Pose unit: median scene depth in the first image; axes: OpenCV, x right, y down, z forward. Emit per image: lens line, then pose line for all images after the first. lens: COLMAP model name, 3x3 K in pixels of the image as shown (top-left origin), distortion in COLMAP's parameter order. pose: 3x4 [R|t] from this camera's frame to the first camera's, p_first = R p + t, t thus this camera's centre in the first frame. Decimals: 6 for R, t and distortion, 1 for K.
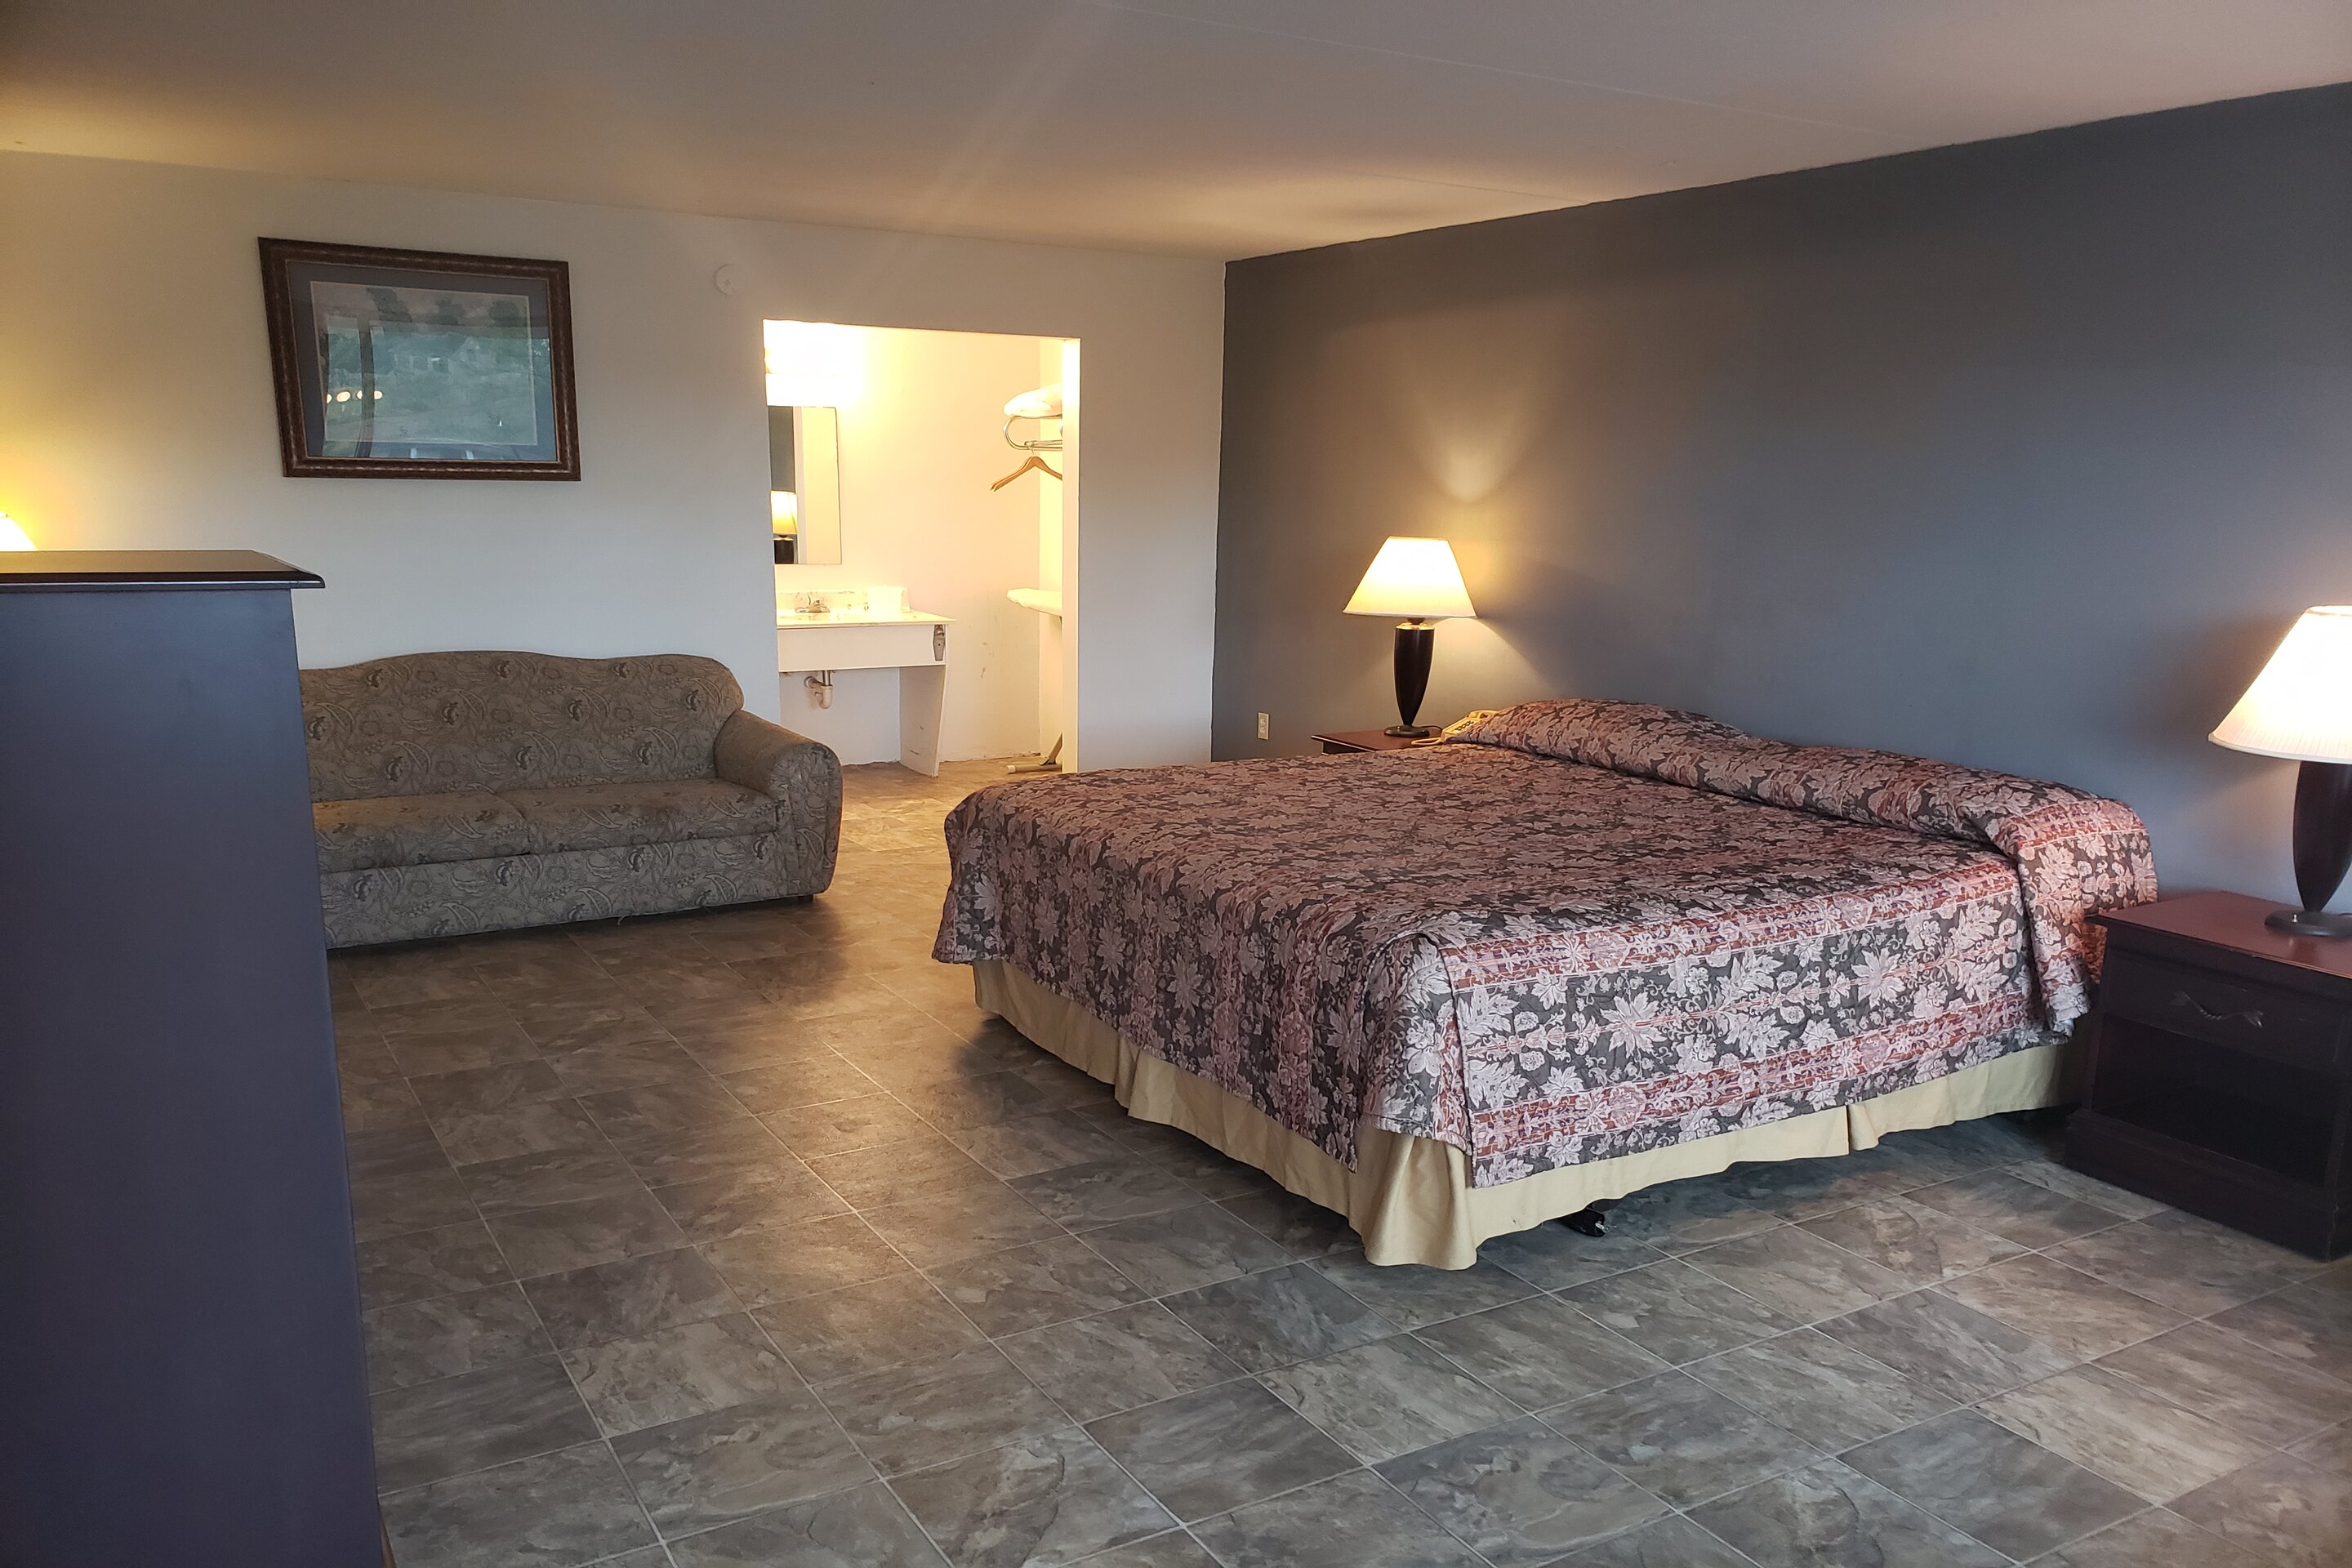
lens RADIAL K [[1810.2, 0, 1176.0], [0, 1810.2, 784.0], [0, 0, 1]] dist [0.020611, 0.000374]
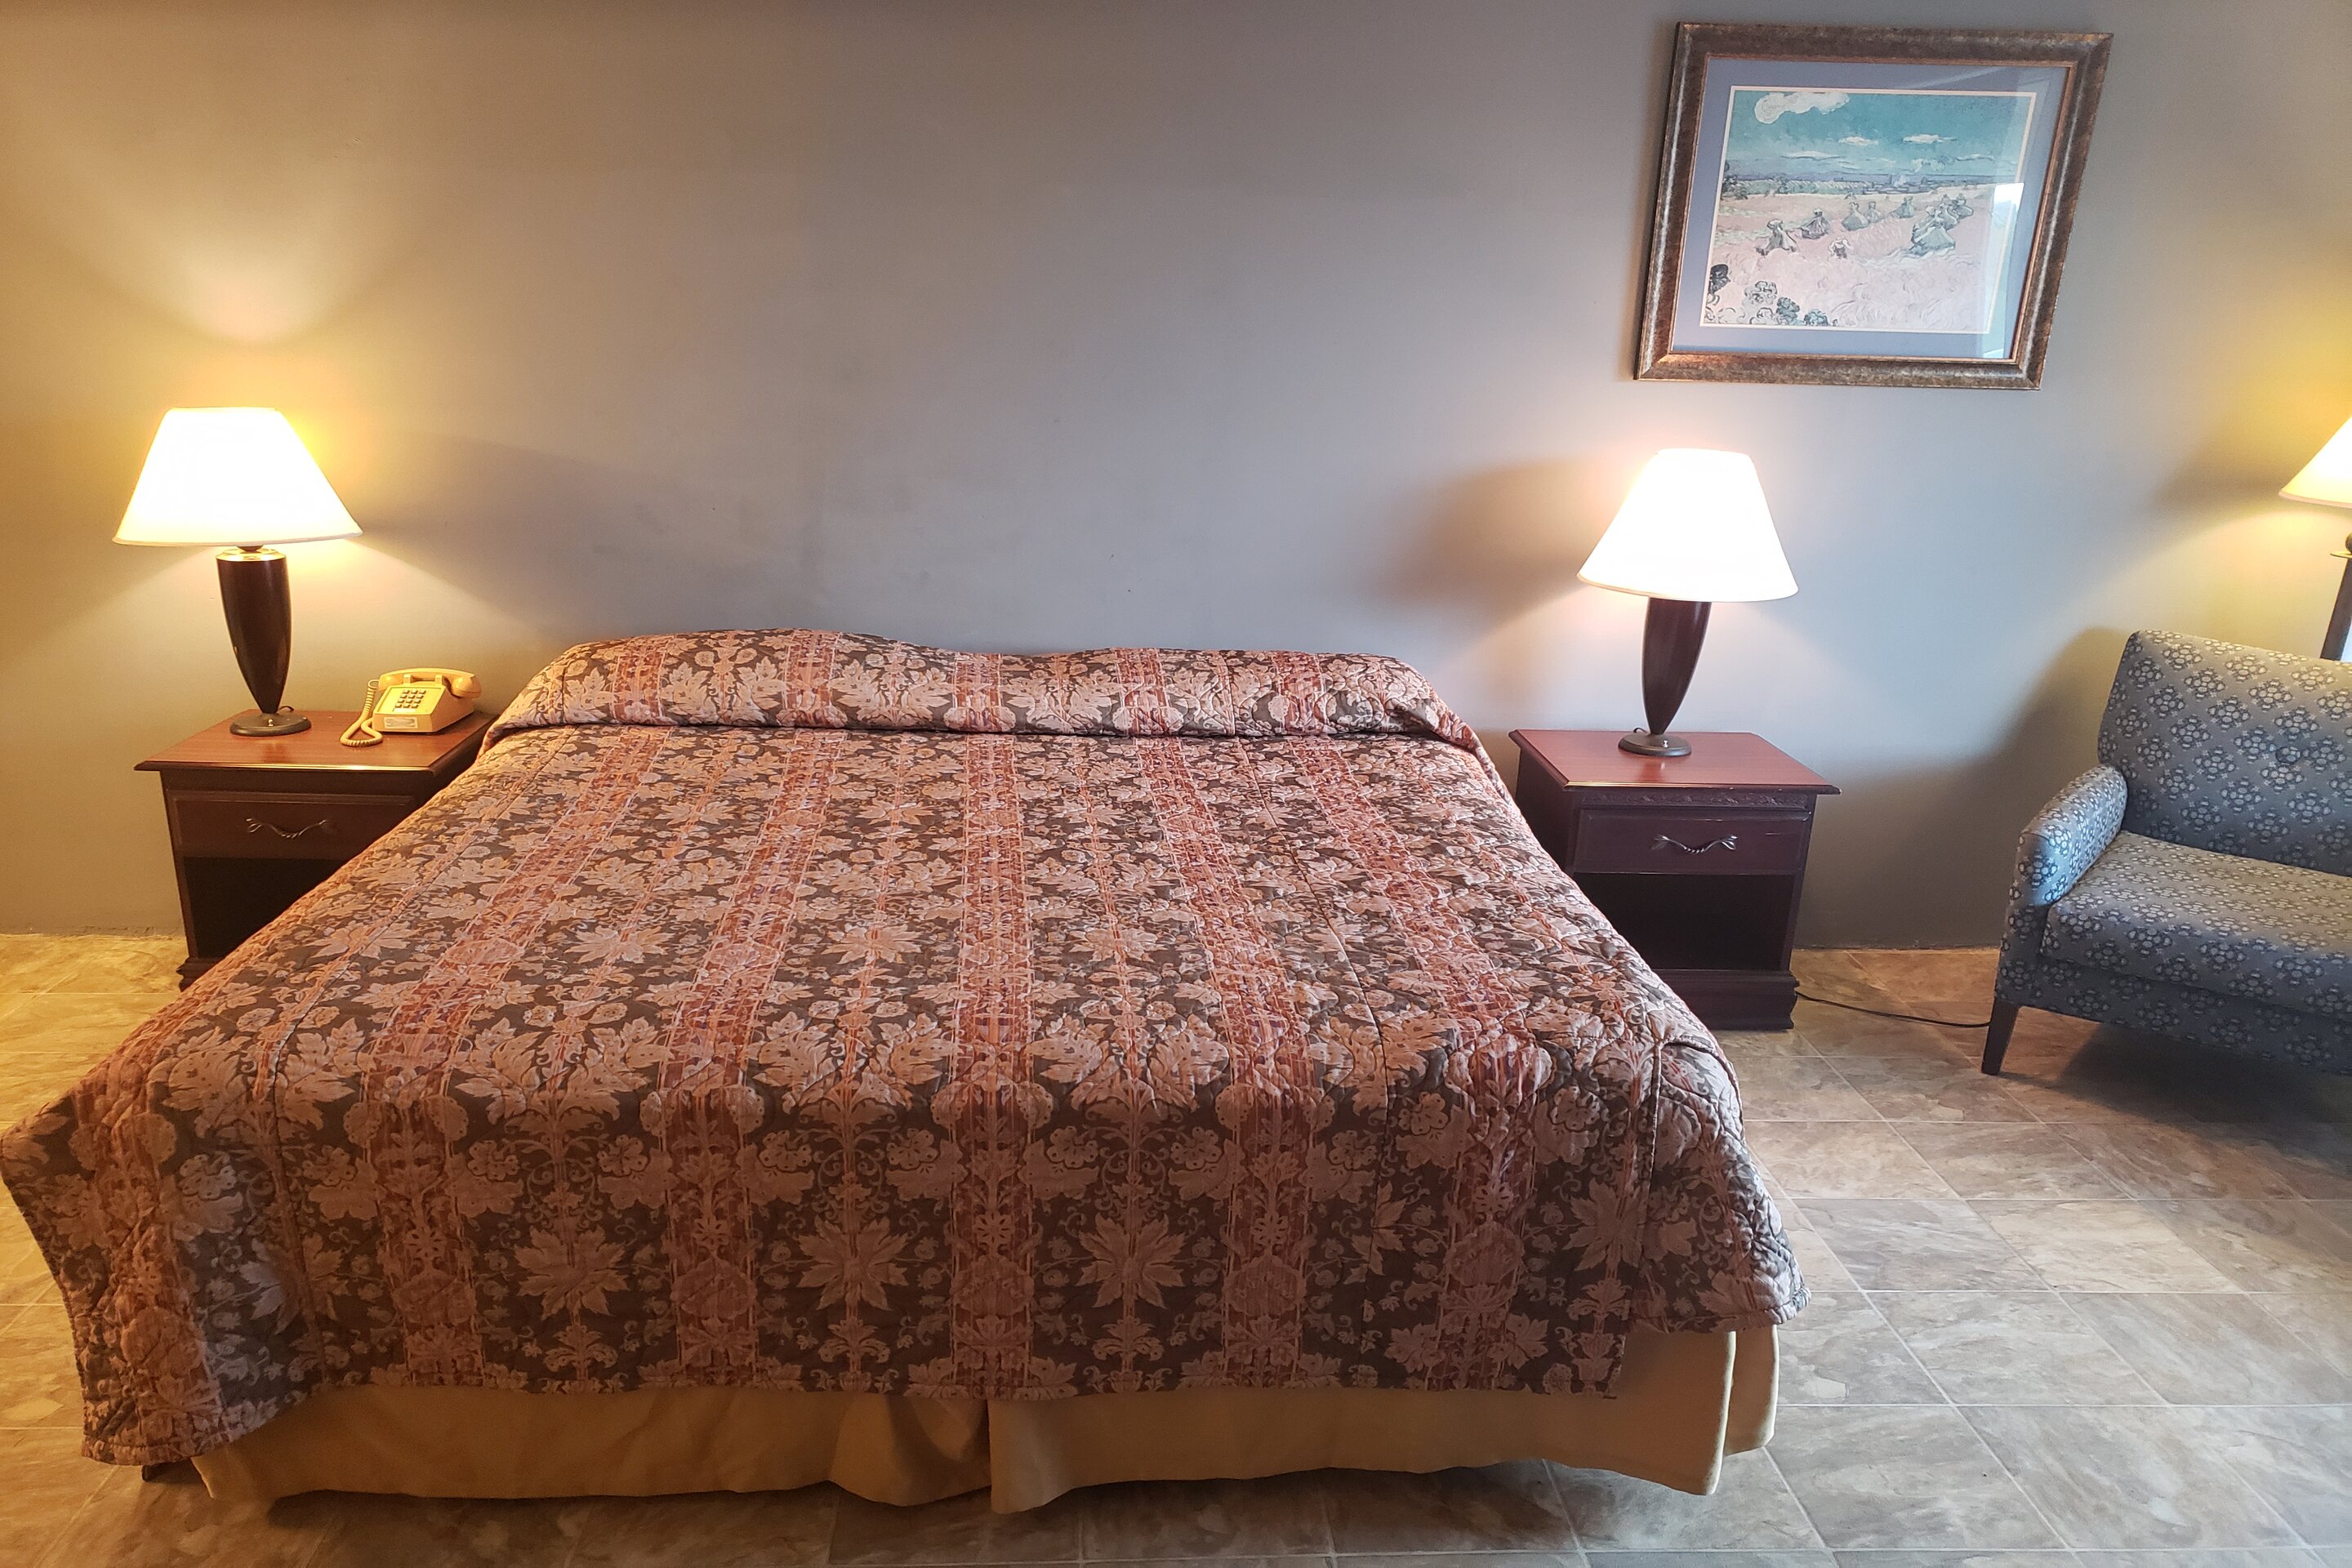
lens RADIAL K [[1810.2, 0, 1176.0], [0, 1810.2, 784.0], [0, 0, 1]] dist [0.020611, 0.000374]
pose [[0.446794, -0.231681, 0.864118, -0.314656], [0.128928, 0.972478, 0.194071, -0.102822], [-0.885298, 0.024700, 0.464367, 0.493487]]
